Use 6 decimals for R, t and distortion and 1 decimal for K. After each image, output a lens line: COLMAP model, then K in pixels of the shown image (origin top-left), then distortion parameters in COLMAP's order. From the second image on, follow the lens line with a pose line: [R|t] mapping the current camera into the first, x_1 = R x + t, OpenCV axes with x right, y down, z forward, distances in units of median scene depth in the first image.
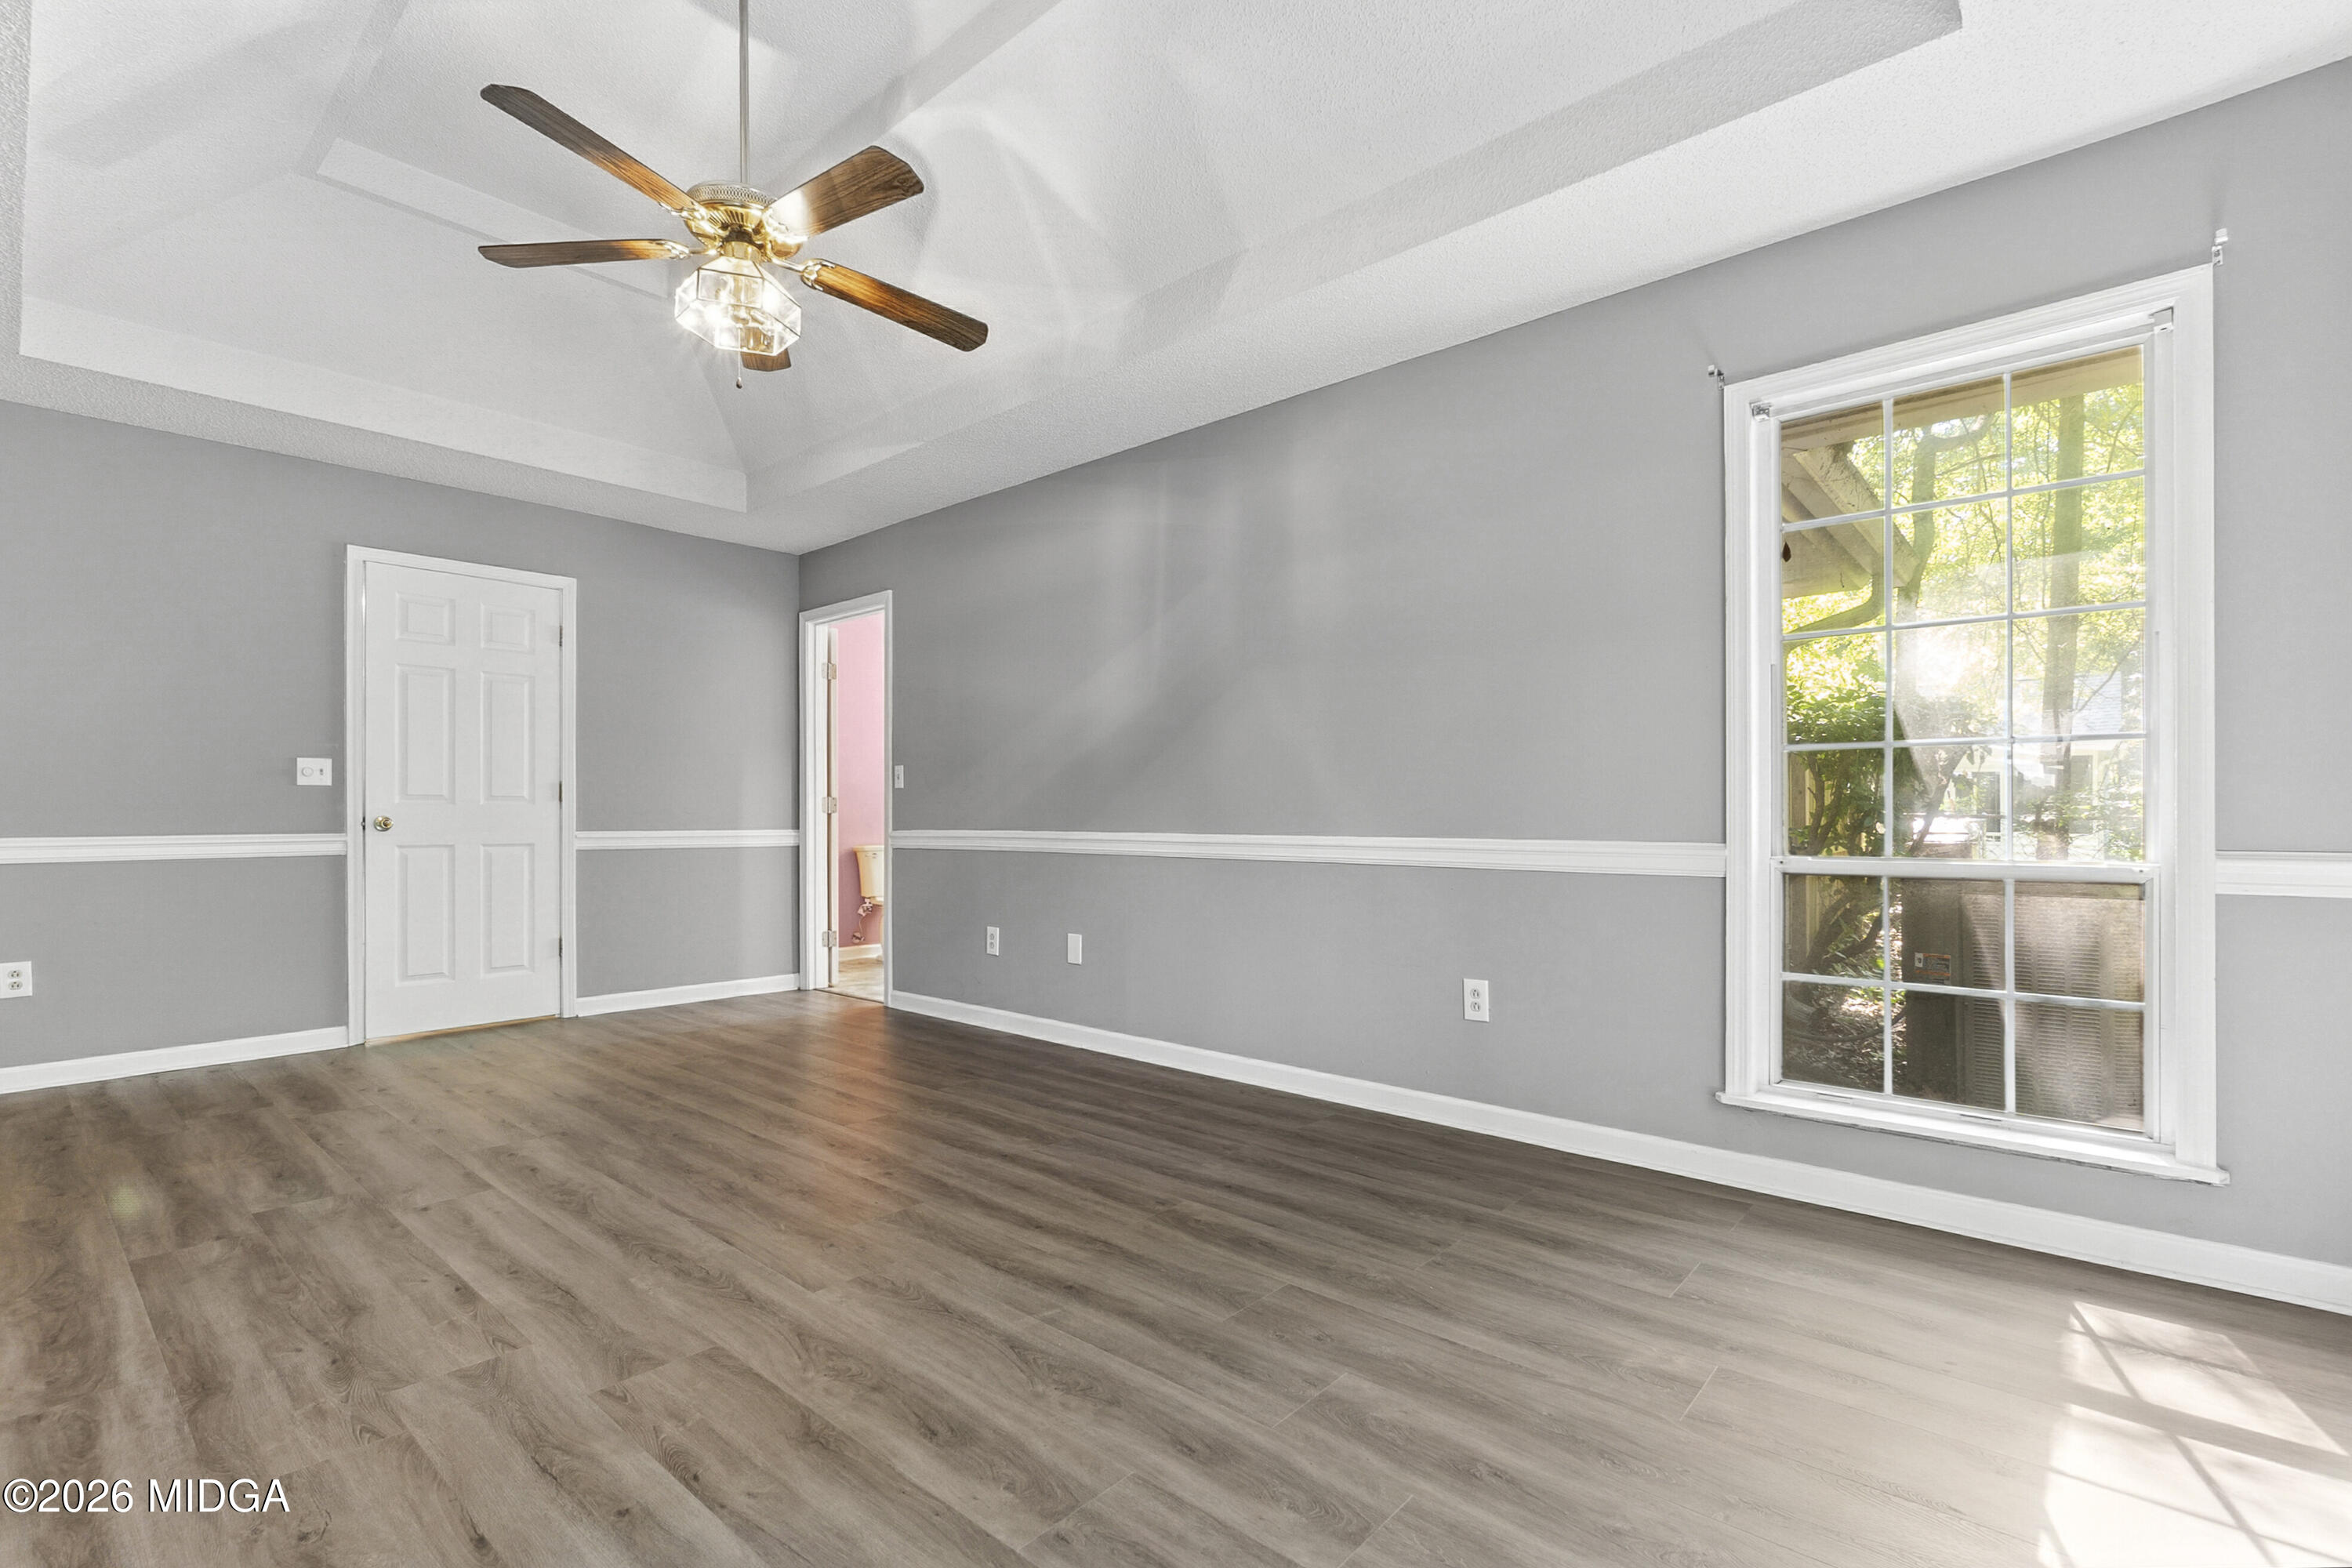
lens RADIAL K [[1043.0, 0, 1179.3], [0, 1043.0, 800.5], [0, 0, 1]] dist [-0.003405, 0.000857]
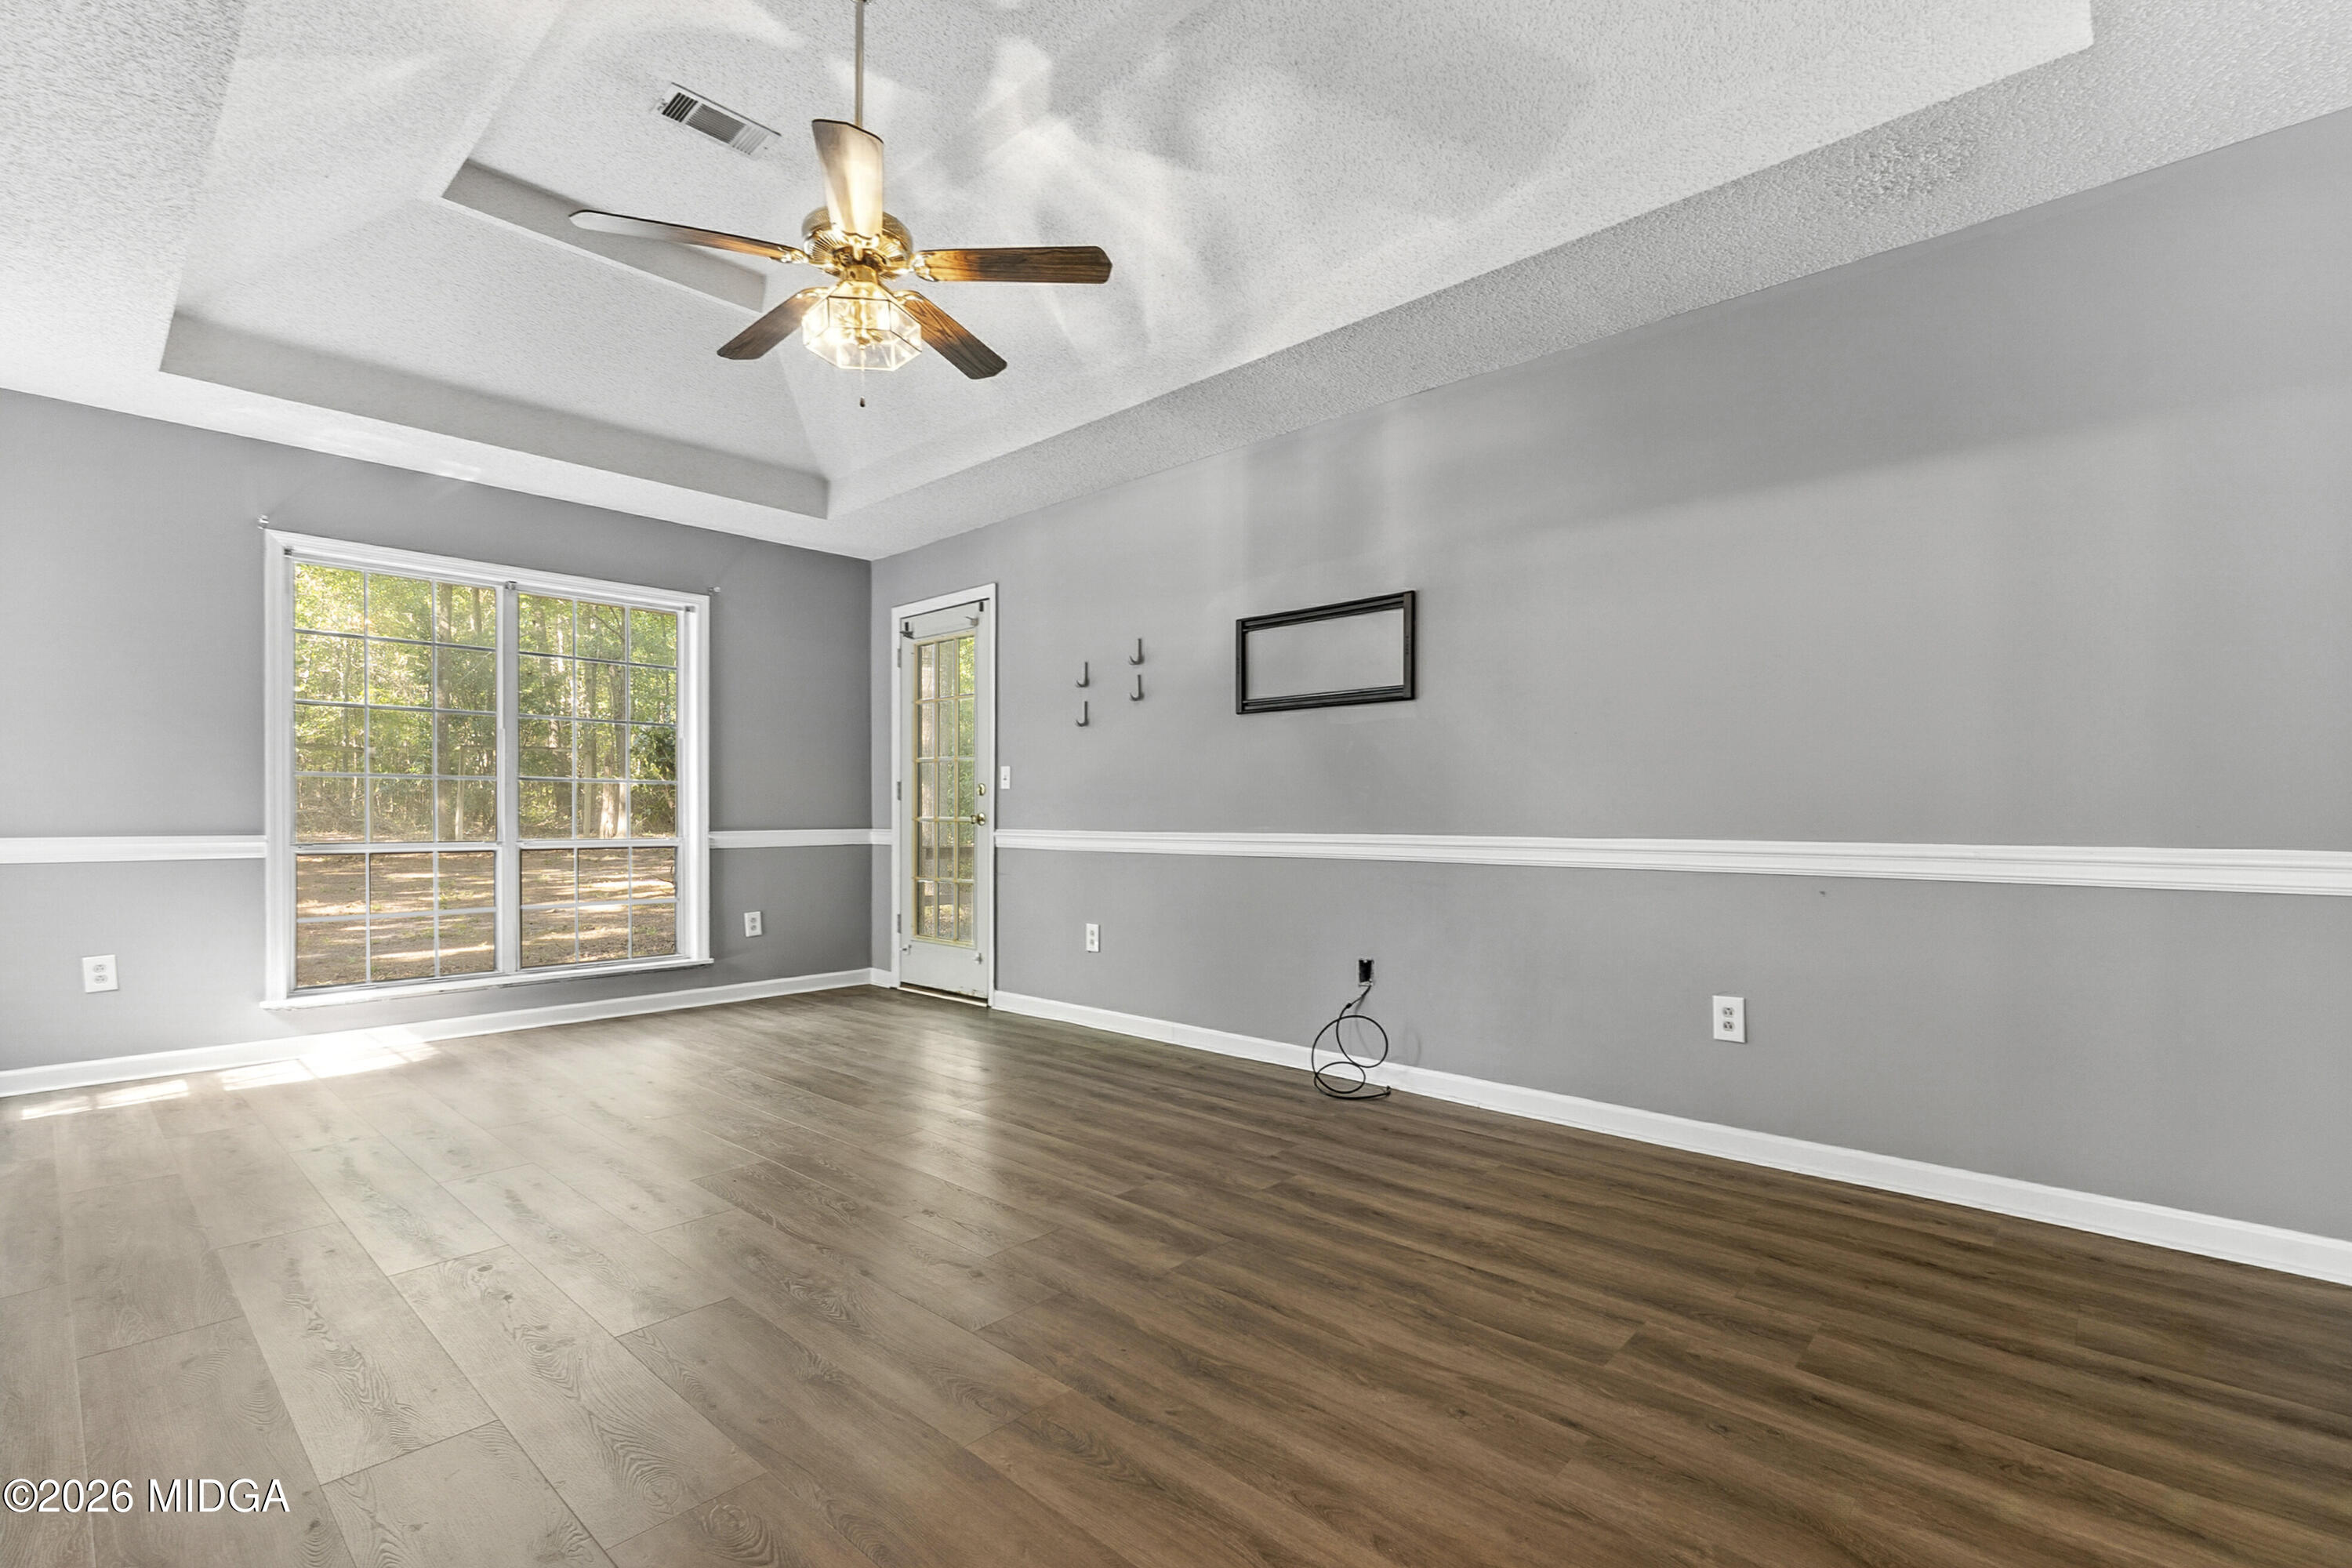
lens RADIAL K [[1043.0, 0, 1178.3], [0, 1043.0, 817.1], [0, 0, 1]] dist [-0.003405, 0.000857]
pose [[-0.999843, 0.002737, 0.017489, -0.896975], [0.002623, 0.999975, -0.006554, 0.029018], [-0.017506, -0.006507, -0.999826, 2.412413]]
